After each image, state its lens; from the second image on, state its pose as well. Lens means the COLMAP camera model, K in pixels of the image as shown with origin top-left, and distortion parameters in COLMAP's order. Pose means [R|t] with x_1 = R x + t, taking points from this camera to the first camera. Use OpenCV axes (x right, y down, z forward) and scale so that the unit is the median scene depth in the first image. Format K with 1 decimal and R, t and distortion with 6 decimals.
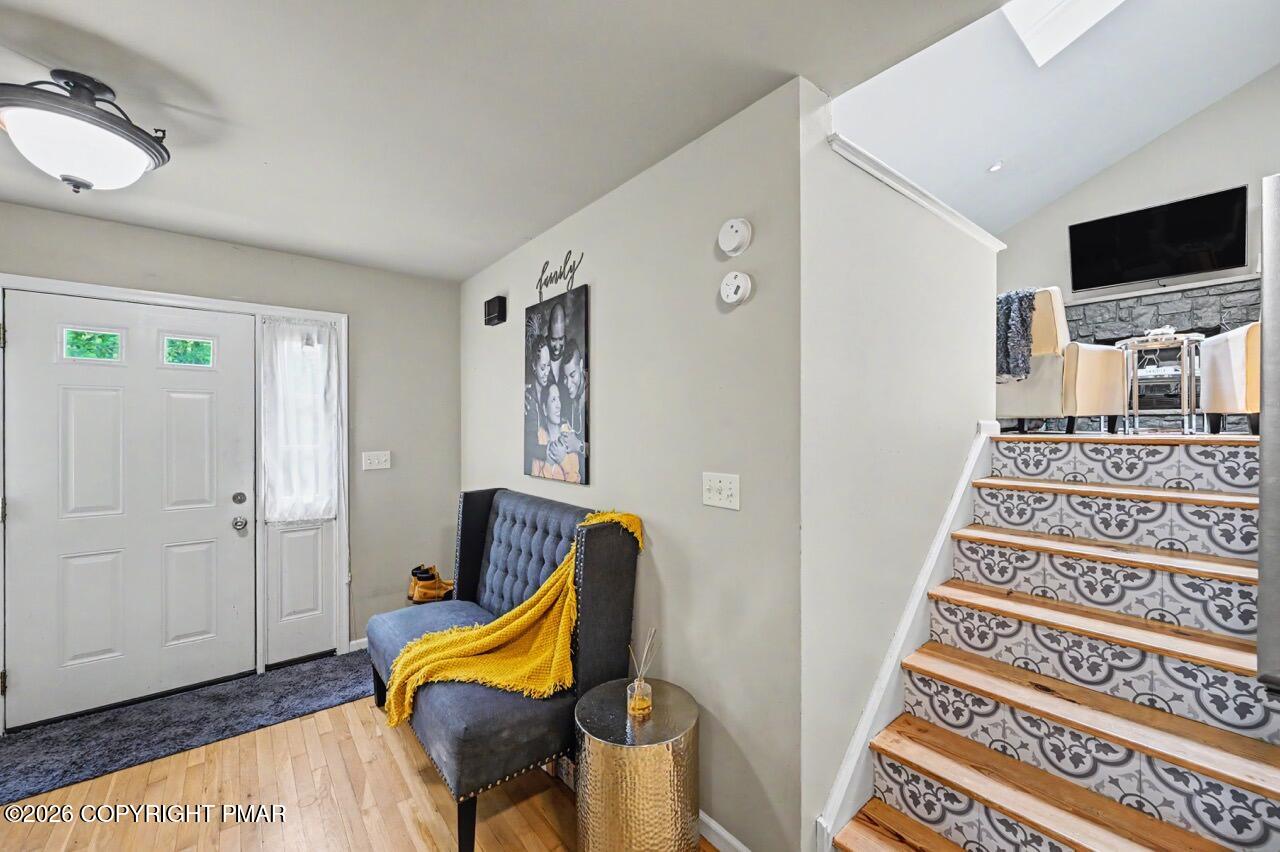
lens RADIAL K [[505.0, 0, 643.4], [0, 505.0, 428.9], [0, 0, 1]] dist [-0.000627, 0.000172]
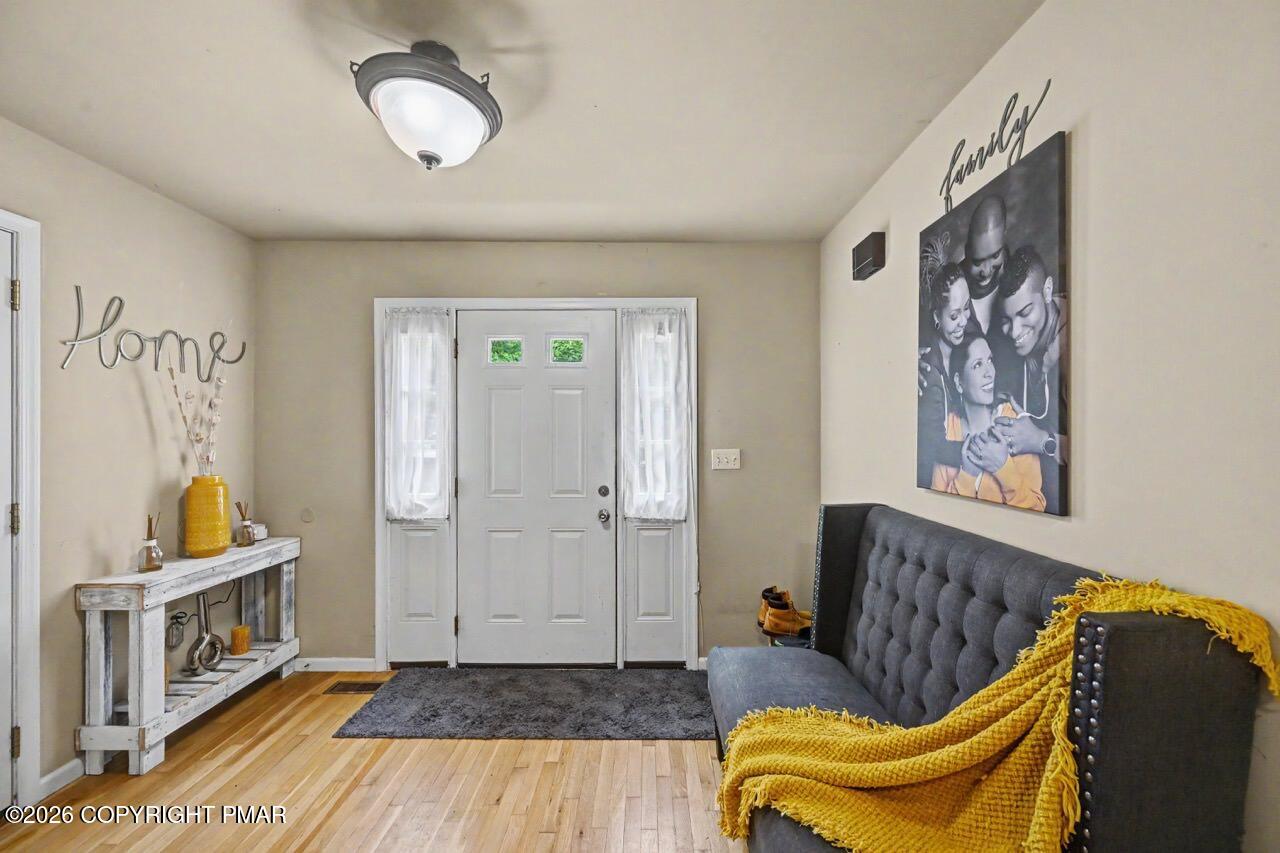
lens RADIAL K [[505.0, 0, 643.4], [0, 505.0, 429.4], [0, 0, 1]] dist [-0.000627, 0.000172]
pose [[0.776061, -0.003295, -0.630649, -0.108156], [-0.002931, 0.999957, -0.008832, 0.024507], [0.630651, 0.008703, 0.776018, 0.292902]]
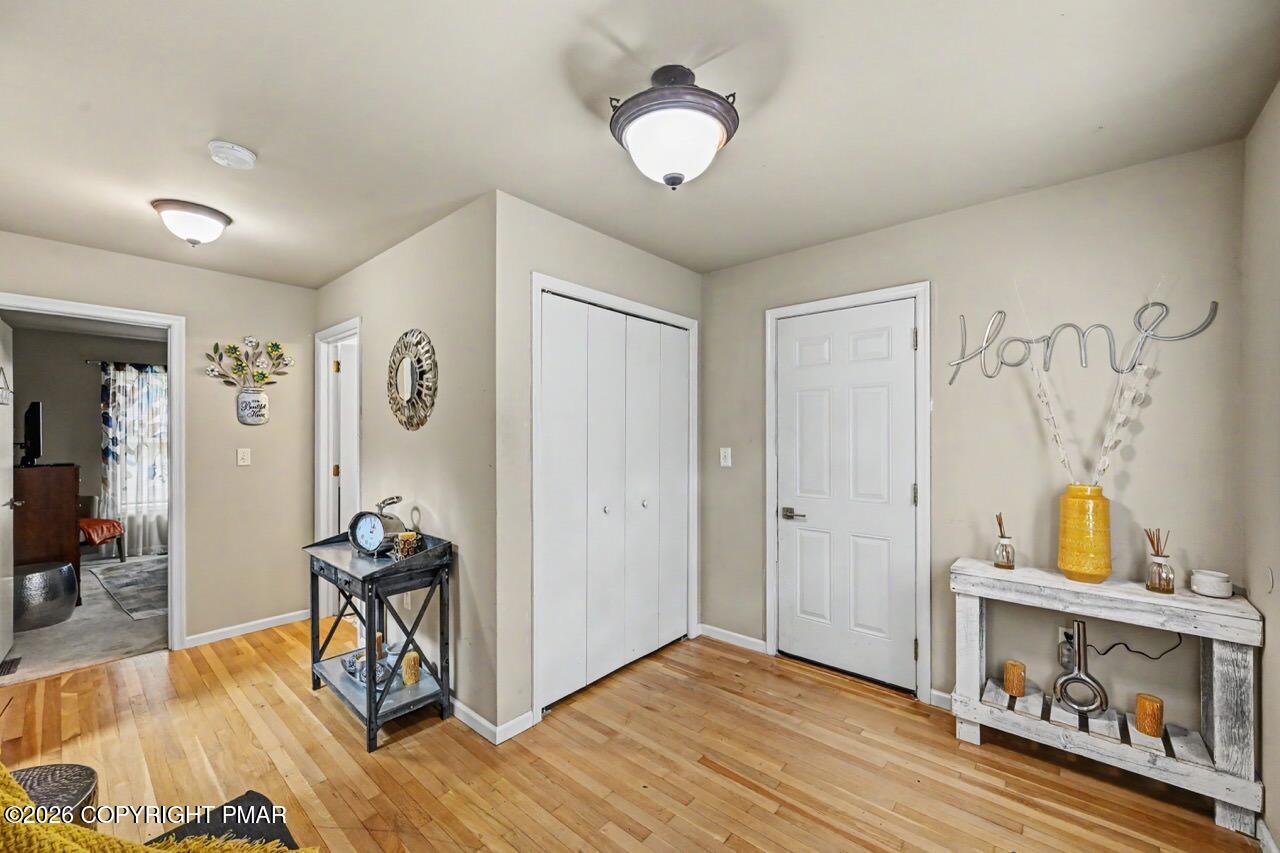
lens RADIAL K [[497.9, 0, 644.5], [0, 497.9, 430.9], [0, 0, 1]] dist [-0.000599, 0.000065]
pose [[-0.981763, 0.000494, -0.190109, -0.499870], [0.001526, 0.999985, -0.005279, 0.021764], [0.190104, -0.005473, -0.981749, 1.153903]]
